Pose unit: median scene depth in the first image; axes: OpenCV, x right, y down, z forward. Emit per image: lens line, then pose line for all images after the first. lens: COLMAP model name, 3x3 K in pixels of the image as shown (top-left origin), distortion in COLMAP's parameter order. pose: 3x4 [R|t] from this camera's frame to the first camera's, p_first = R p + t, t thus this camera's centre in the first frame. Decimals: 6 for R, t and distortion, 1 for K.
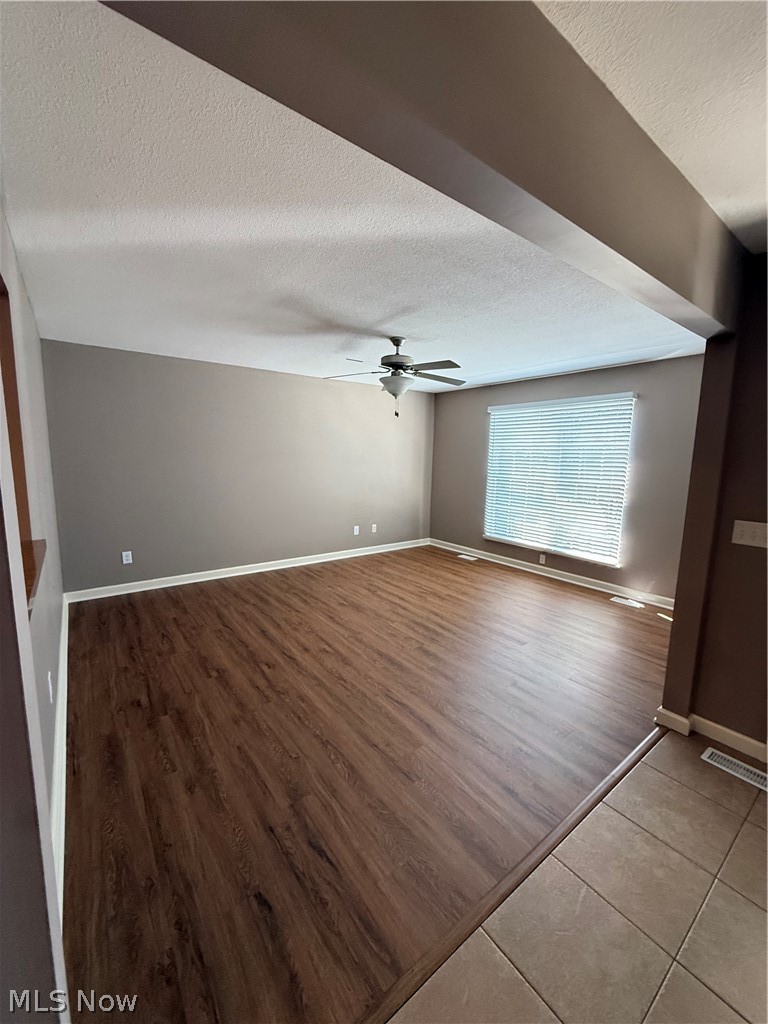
lens RADIAL K [[408.5, 0, 384.1], [0, 408.5, 507.7], [0, 0, 1]] dist [-0.000111, -0.000129]
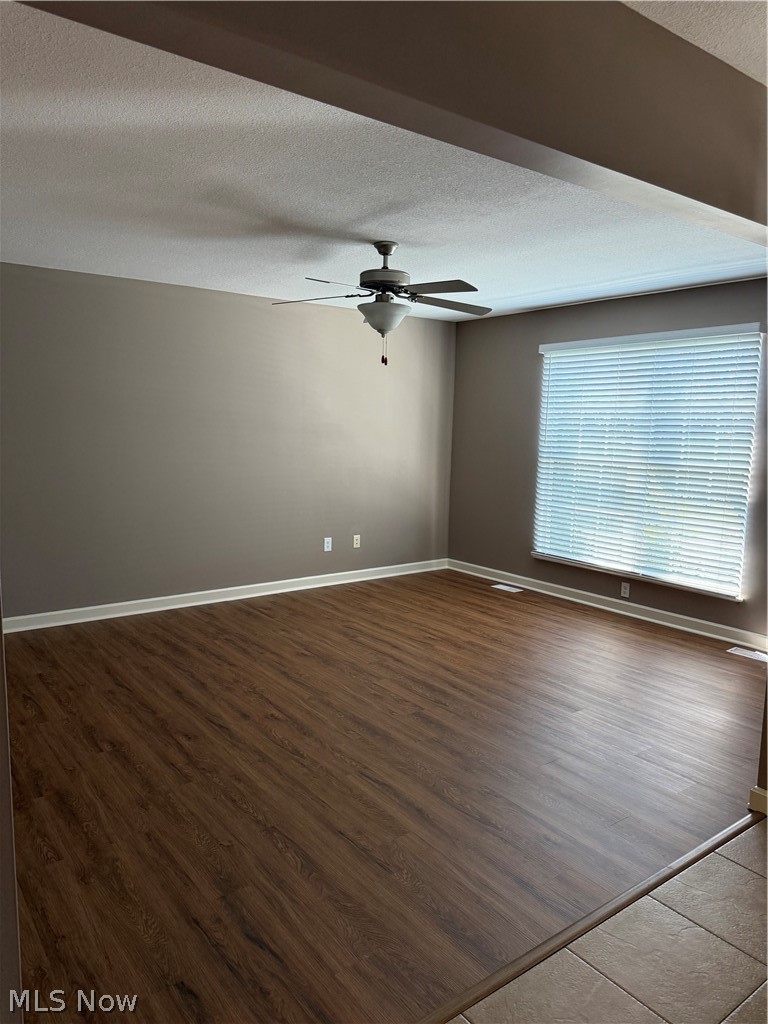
lens RADIAL K [[714.1, 0, 384.0], [0, 714.1, 512.0], [0, 0, 1]] dist [0.102189, -0.142163]
pose [[1.000000, 0.000748, -0.000056, 0.032749], [-0.000749, 0.999989, -0.004728, 0.021419], [0.000053, 0.004728, 0.999989, -0.161237]]
